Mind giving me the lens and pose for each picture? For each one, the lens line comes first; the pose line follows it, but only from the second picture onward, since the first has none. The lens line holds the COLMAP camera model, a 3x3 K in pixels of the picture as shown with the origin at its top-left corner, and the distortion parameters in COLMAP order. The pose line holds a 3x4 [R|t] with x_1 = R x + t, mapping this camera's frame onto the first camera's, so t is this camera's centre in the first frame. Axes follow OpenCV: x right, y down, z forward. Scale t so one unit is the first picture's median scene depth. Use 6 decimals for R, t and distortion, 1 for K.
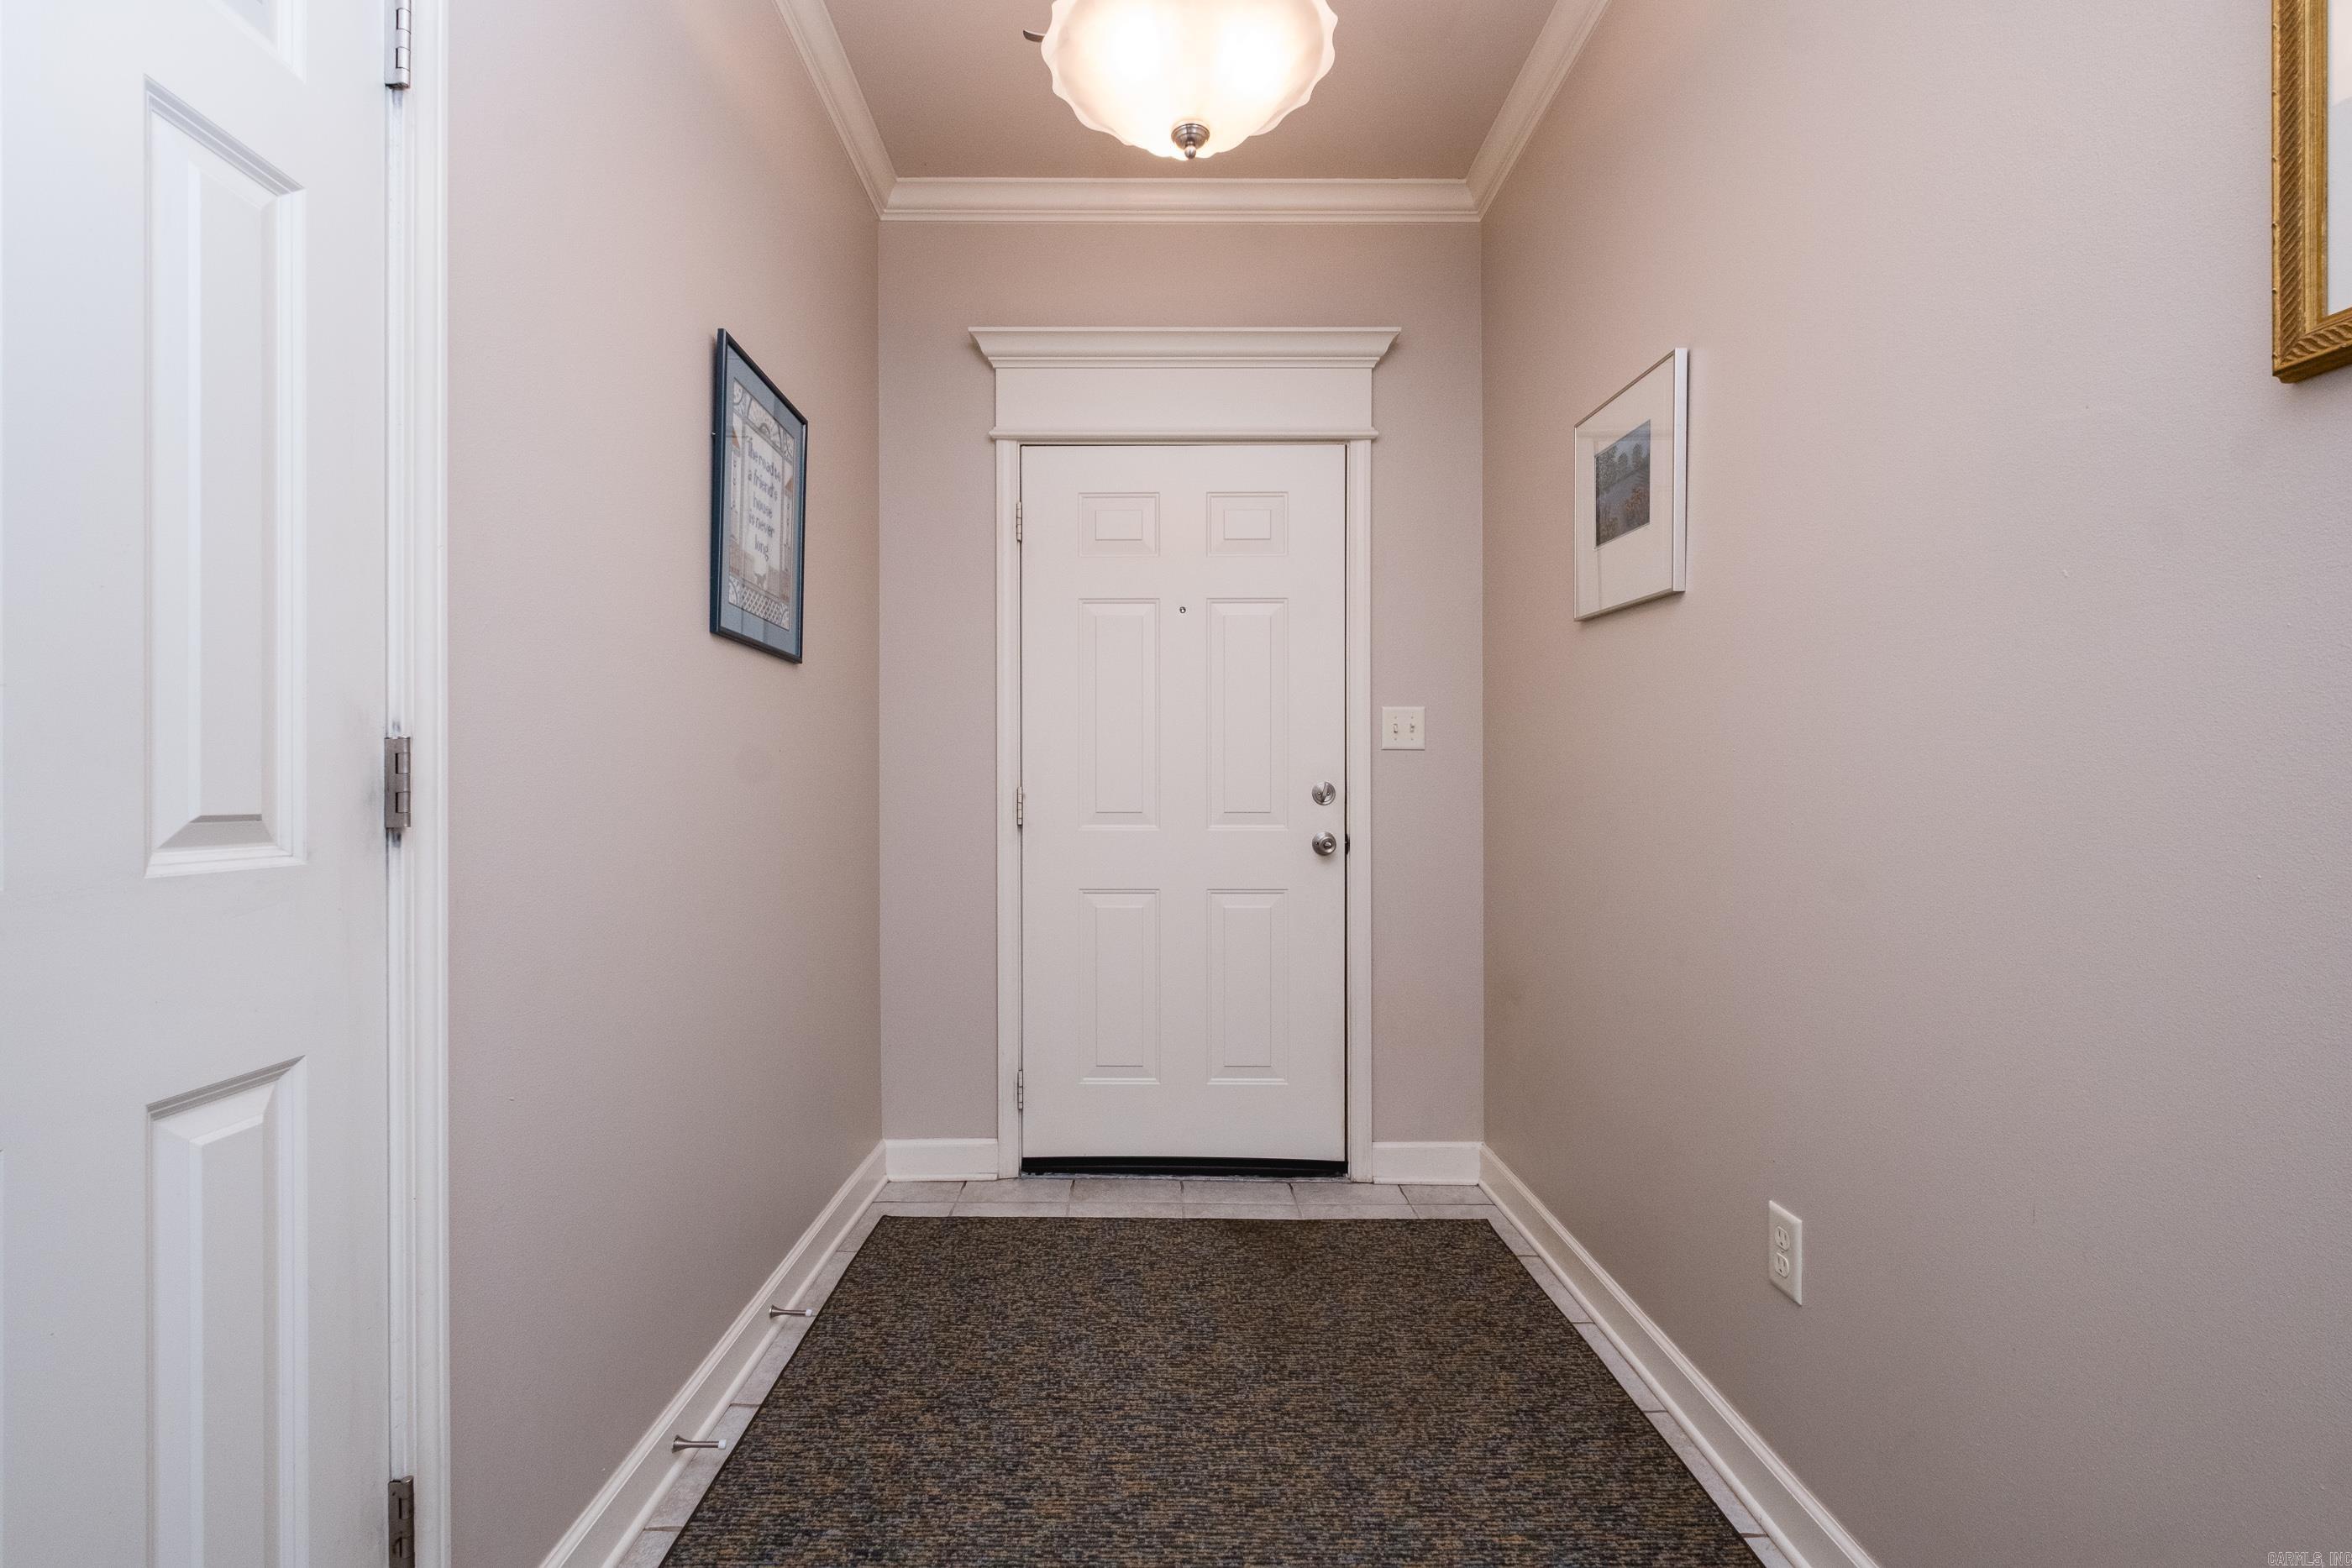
lens RADIAL K [[1022.4, 0, 1147.6], [0, 1022.4, 790.2], [0, 0, 1]] dist [0.000185, -0.000213]
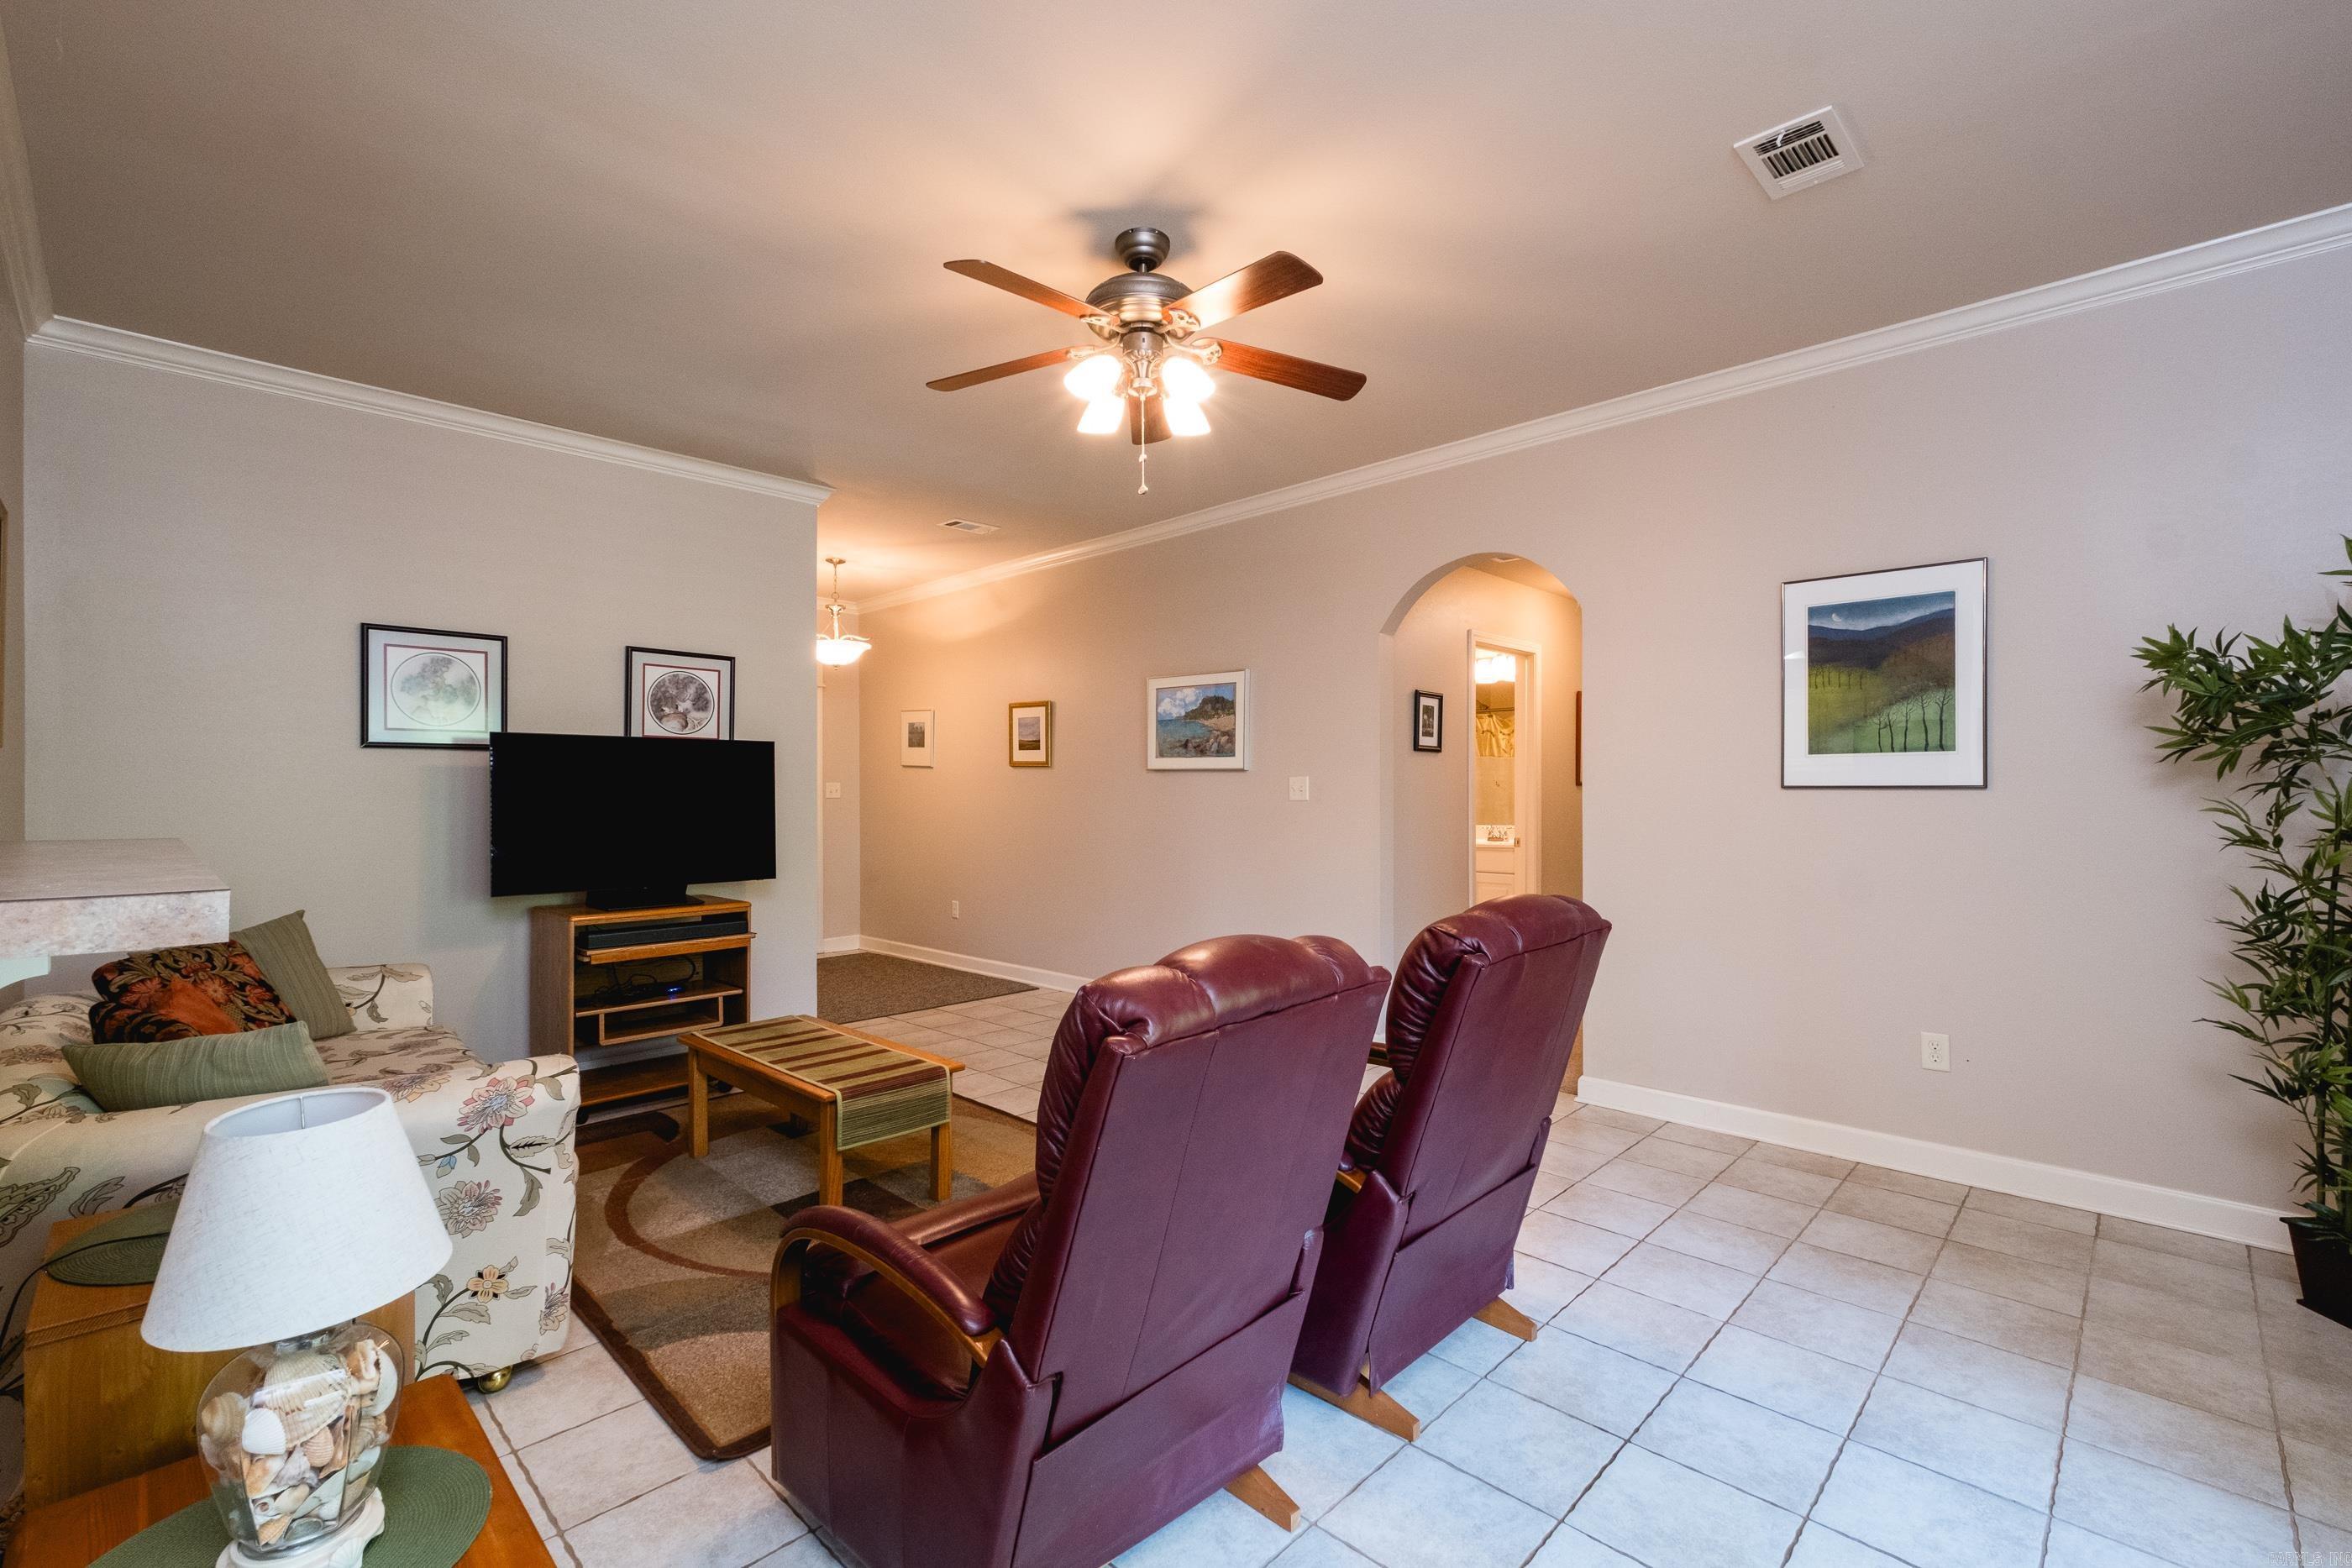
lens RADIAL K [[1009.5, 0, 1185.5], [0, 1009.5, 792.6], [0, 0, 1]] dist [0.007984, -0.005544]
pose [[0.692245, -0.002515, 0.721658, -1.091170], [0.001440, 0.999997, 0.002104, -0.060474], [-0.721661, -0.000417, 0.692246, -1.631924]]
